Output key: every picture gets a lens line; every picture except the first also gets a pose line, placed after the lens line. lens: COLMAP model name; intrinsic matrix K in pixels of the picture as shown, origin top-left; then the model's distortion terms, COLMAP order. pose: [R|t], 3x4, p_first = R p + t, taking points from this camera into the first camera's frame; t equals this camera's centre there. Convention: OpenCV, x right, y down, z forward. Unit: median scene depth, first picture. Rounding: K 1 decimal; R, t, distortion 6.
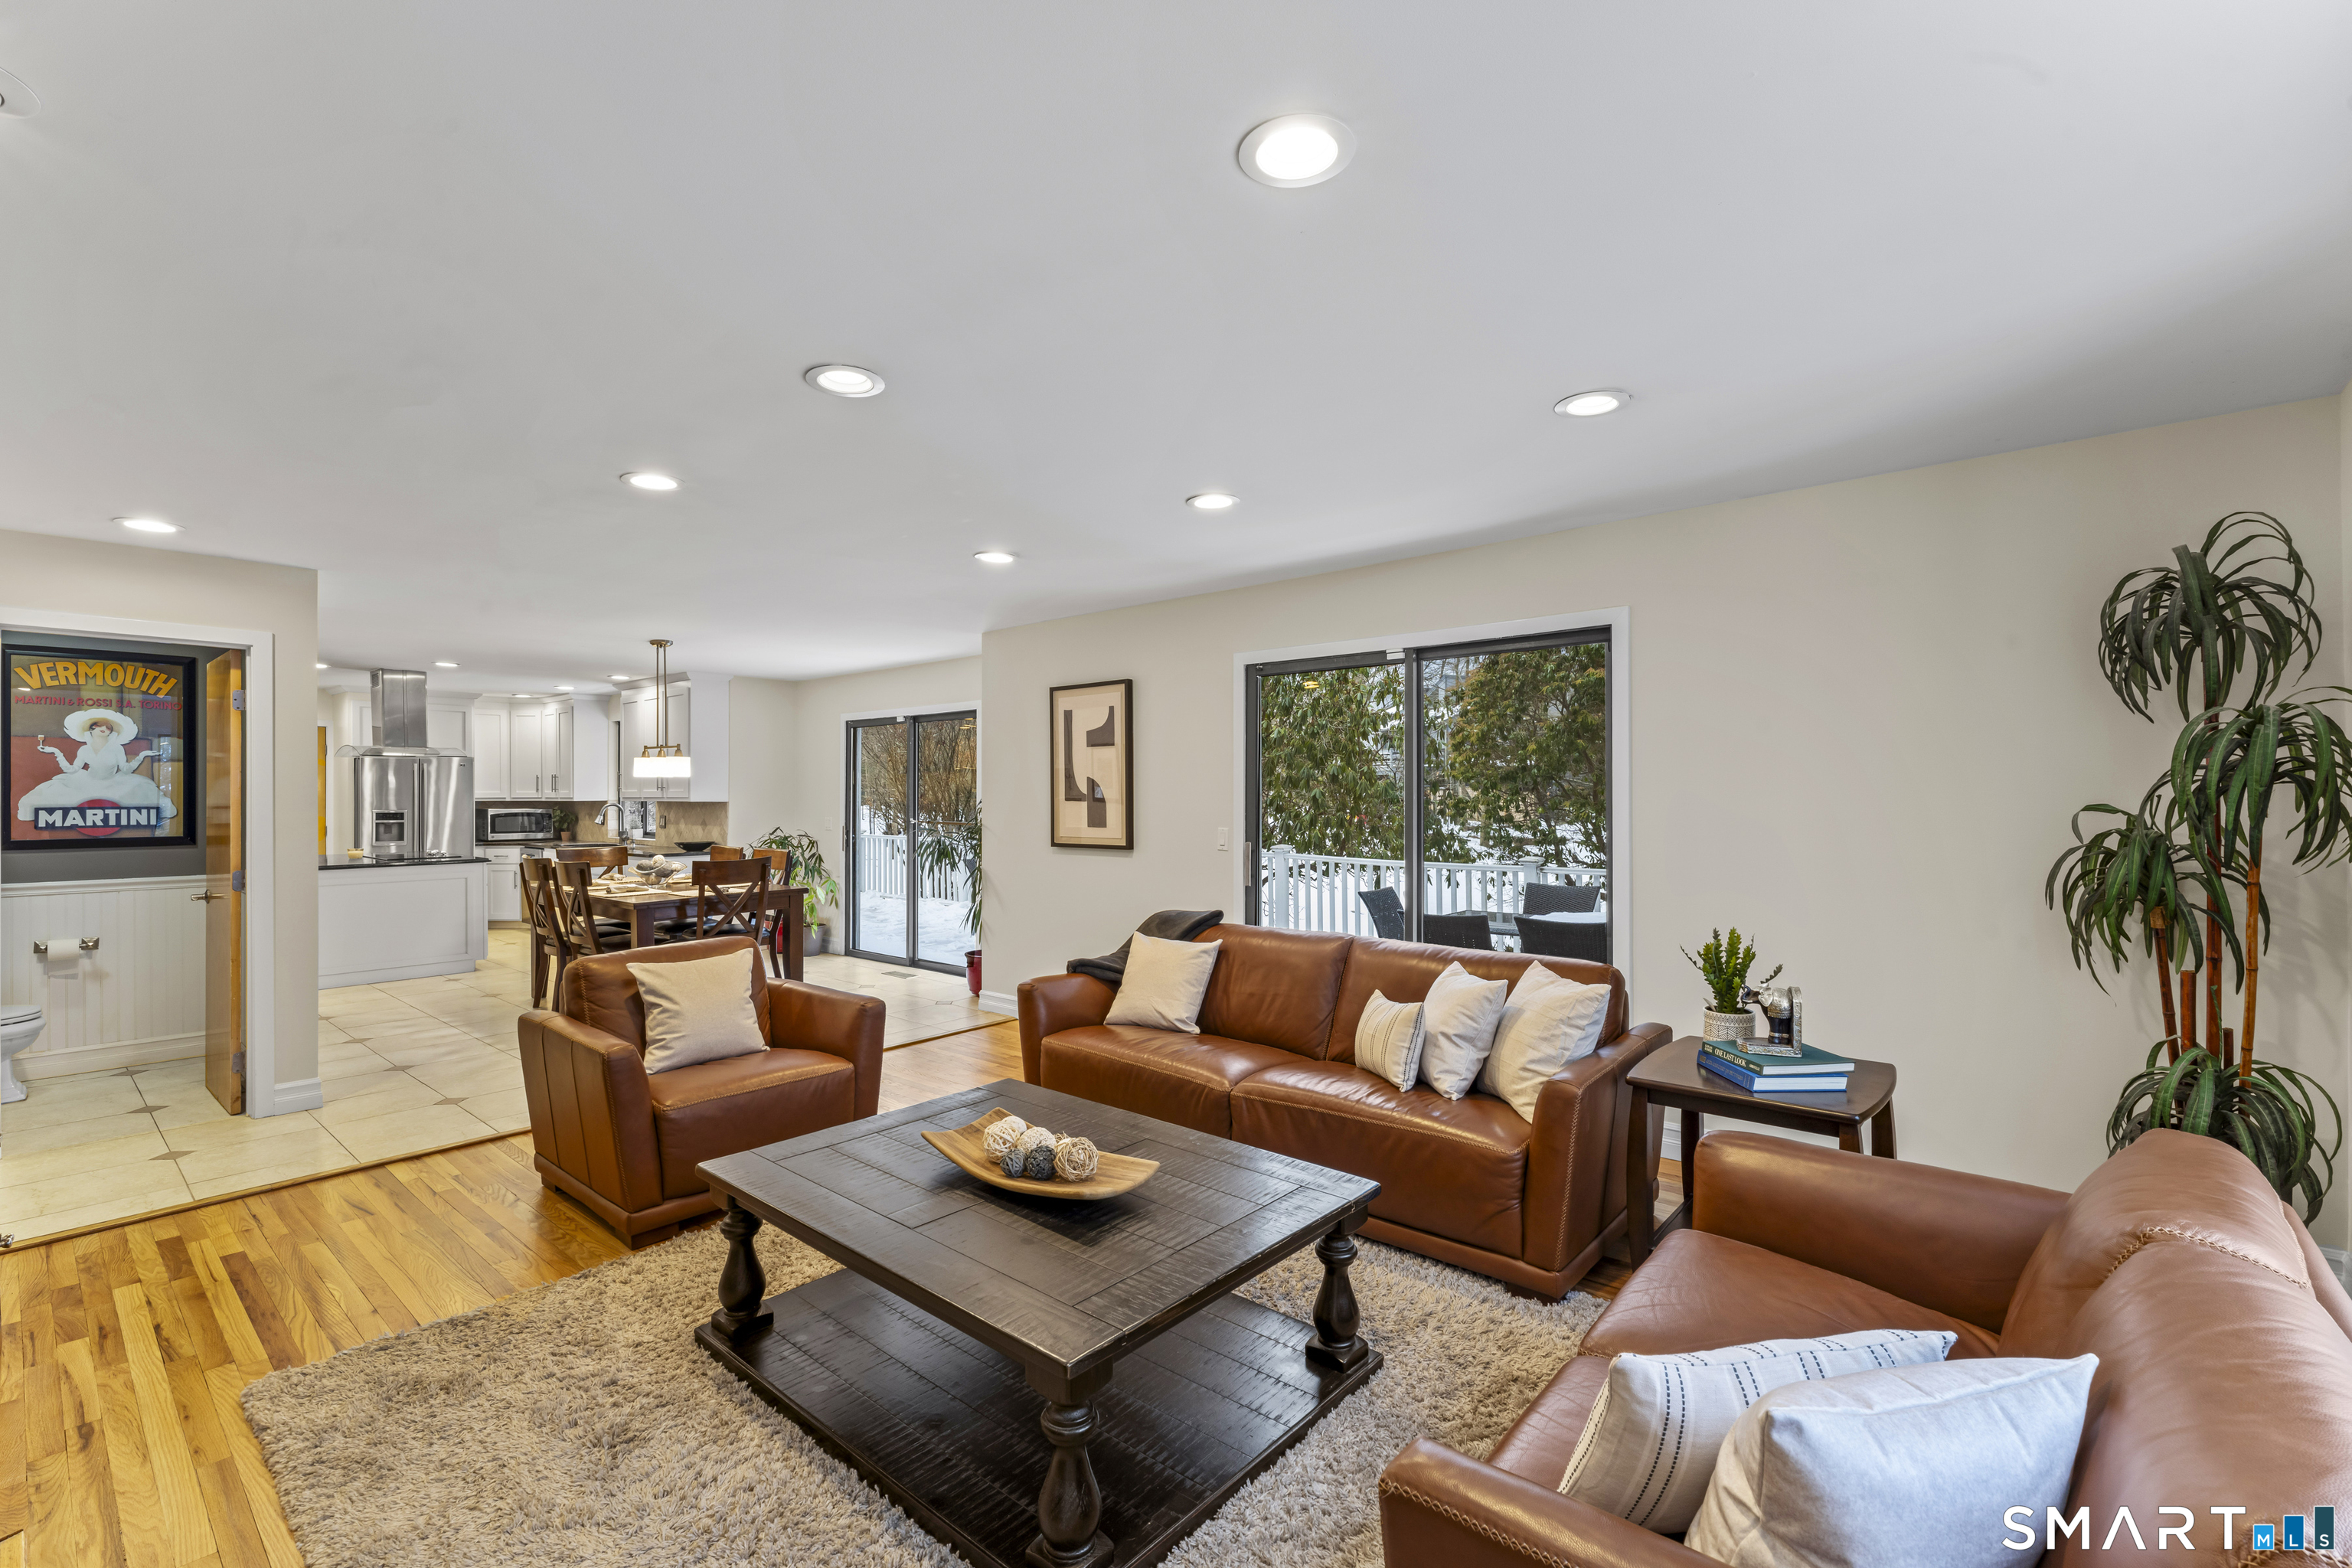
lens RADIAL K [[1027.4, 0, 1179.5], [0, 1027.4, 791.3], [0, 0, 1]] dist [0.000146, 0.000142]
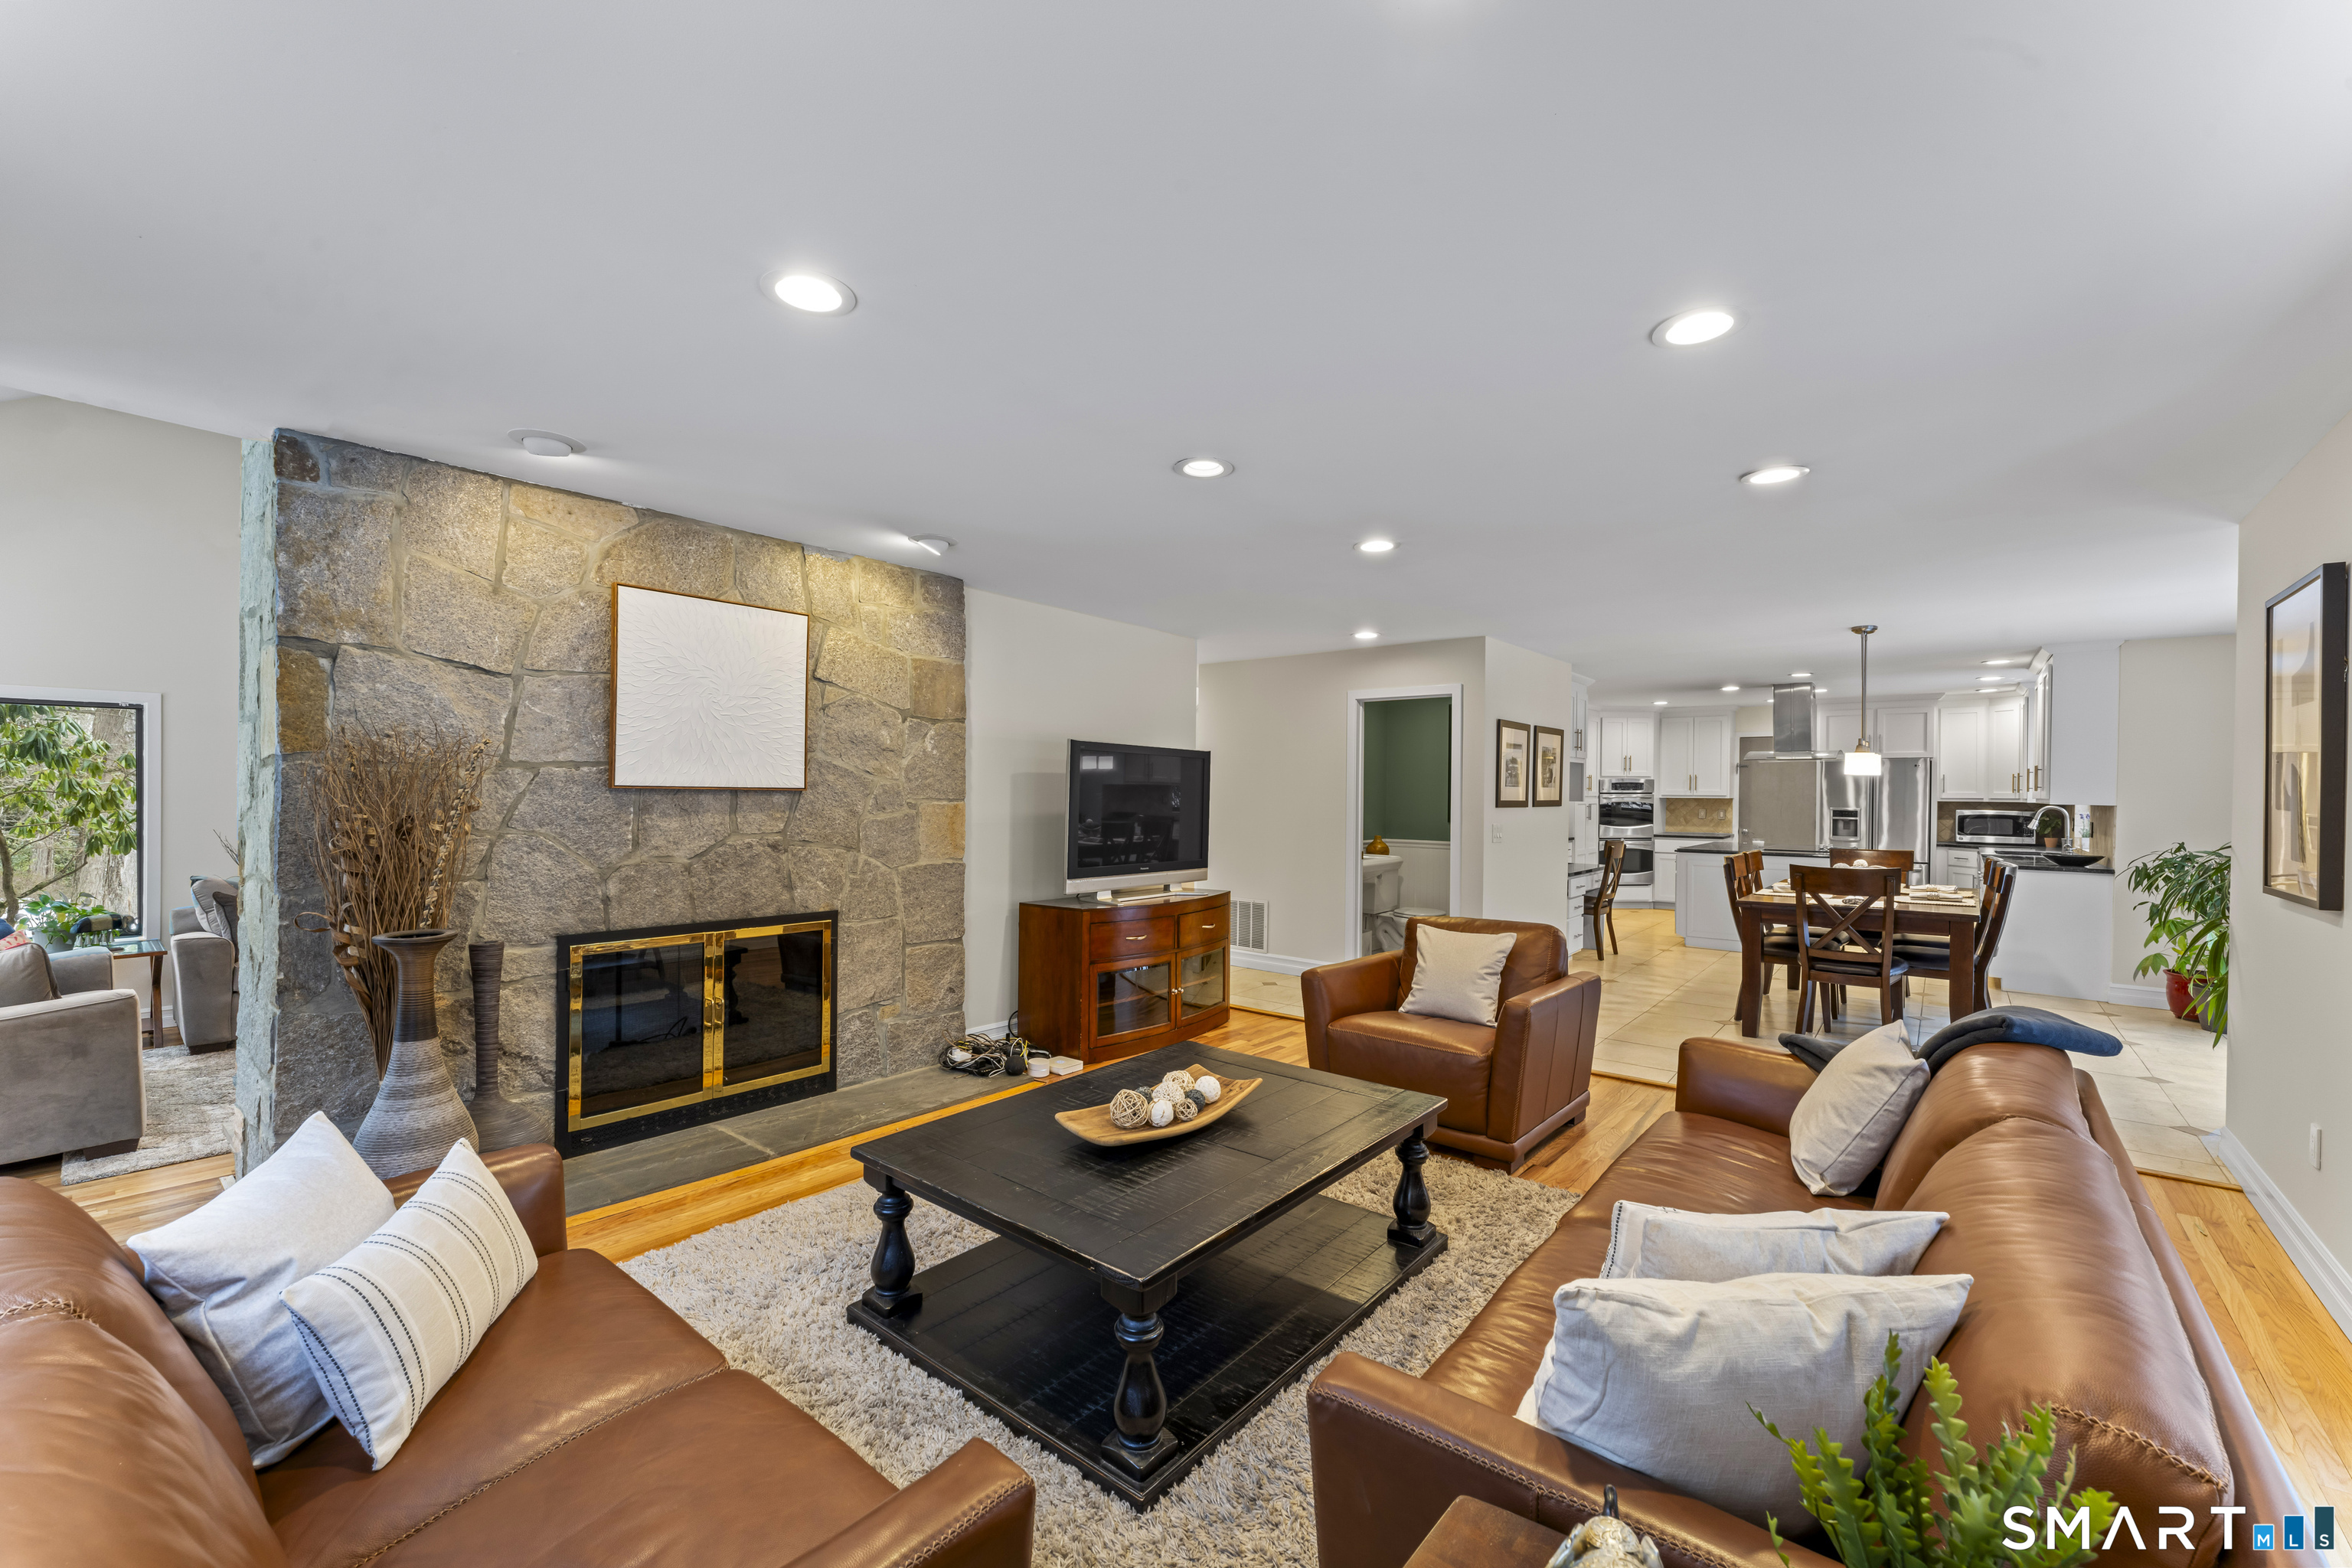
lens RADIAL K [[941.8, 0, 1171.9], [0, 941.8, 793.9], [0, 0, 1]] dist [0.001044, 0.000030]
pose [[0.023625, 0.006421, -0.999700, 0.364604], [-0.006159, 0.999961, 0.006277, 0.001350], [0.999702, 0.006009, 0.023664, 0.396095]]
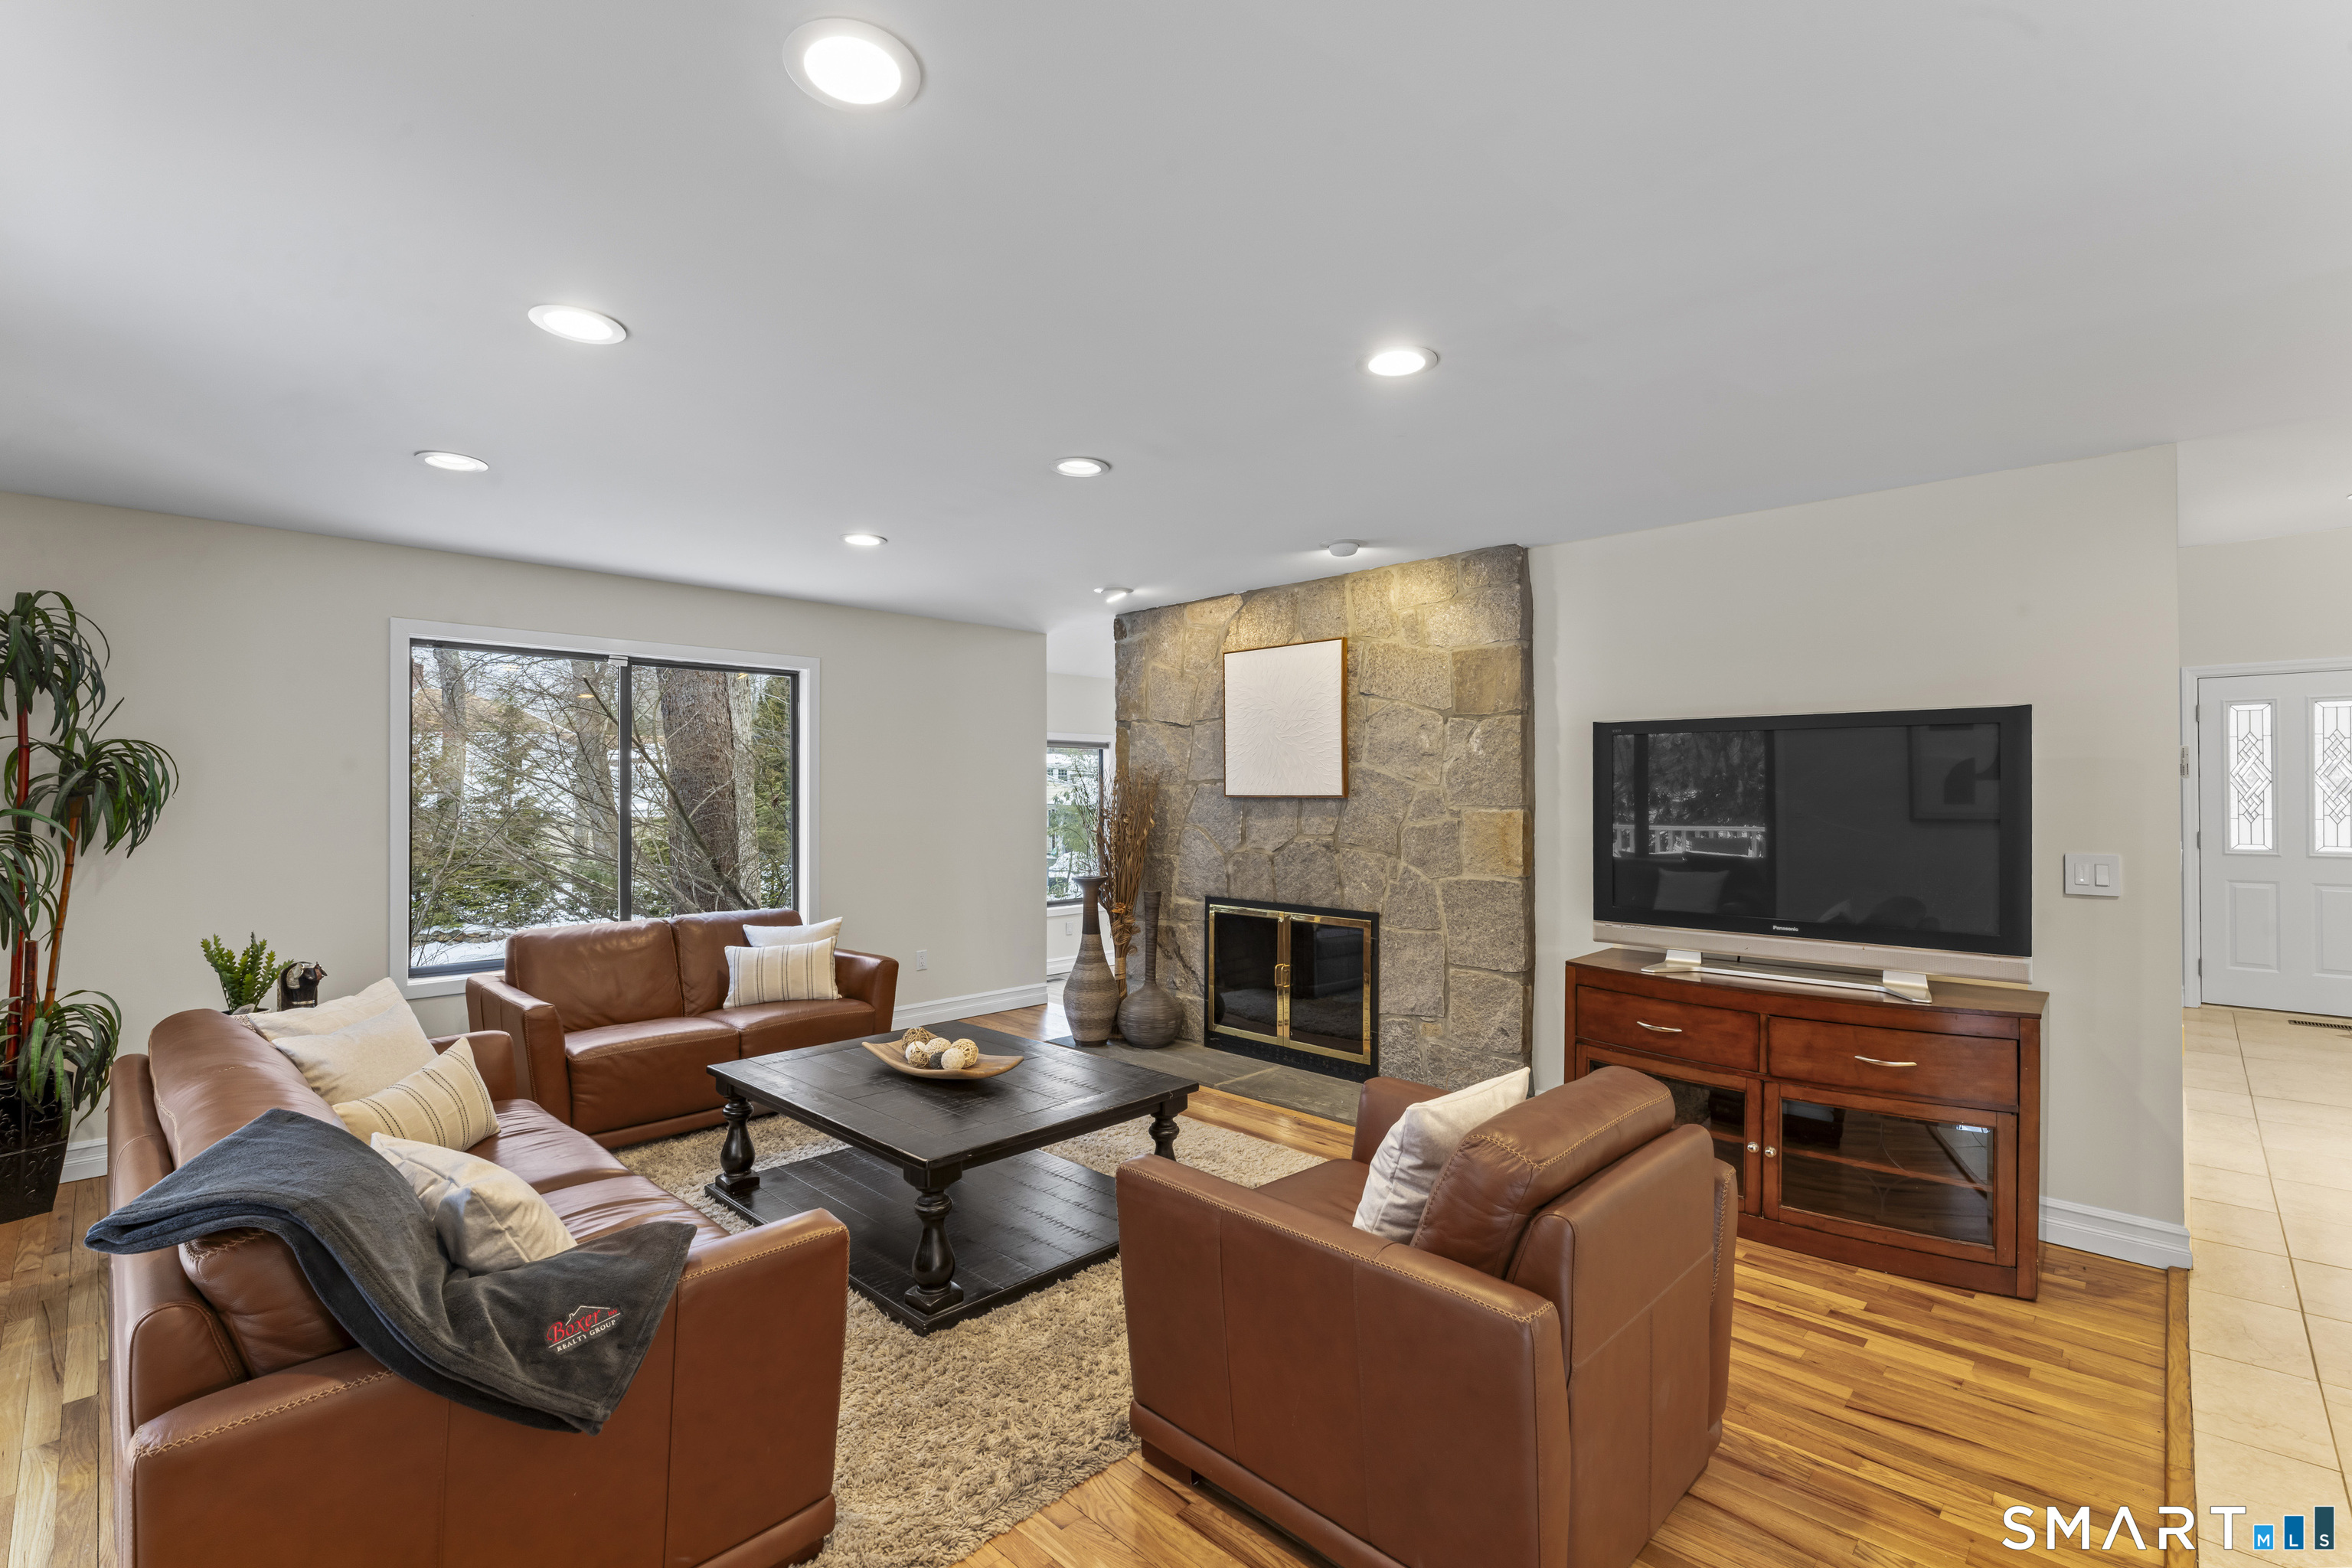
lens RADIAL K [[1027.4, 0, 1170.2], [0, 1027.4, 792.4], [0, 0, 1]] dist [0.000146, 0.000142]
pose [[-0.998965, 0.007062, 0.044931, -0.209267], [0.006739, 0.999950, -0.007340, 0.005649], [-0.044981, -0.007029, -0.998963, 0.955784]]
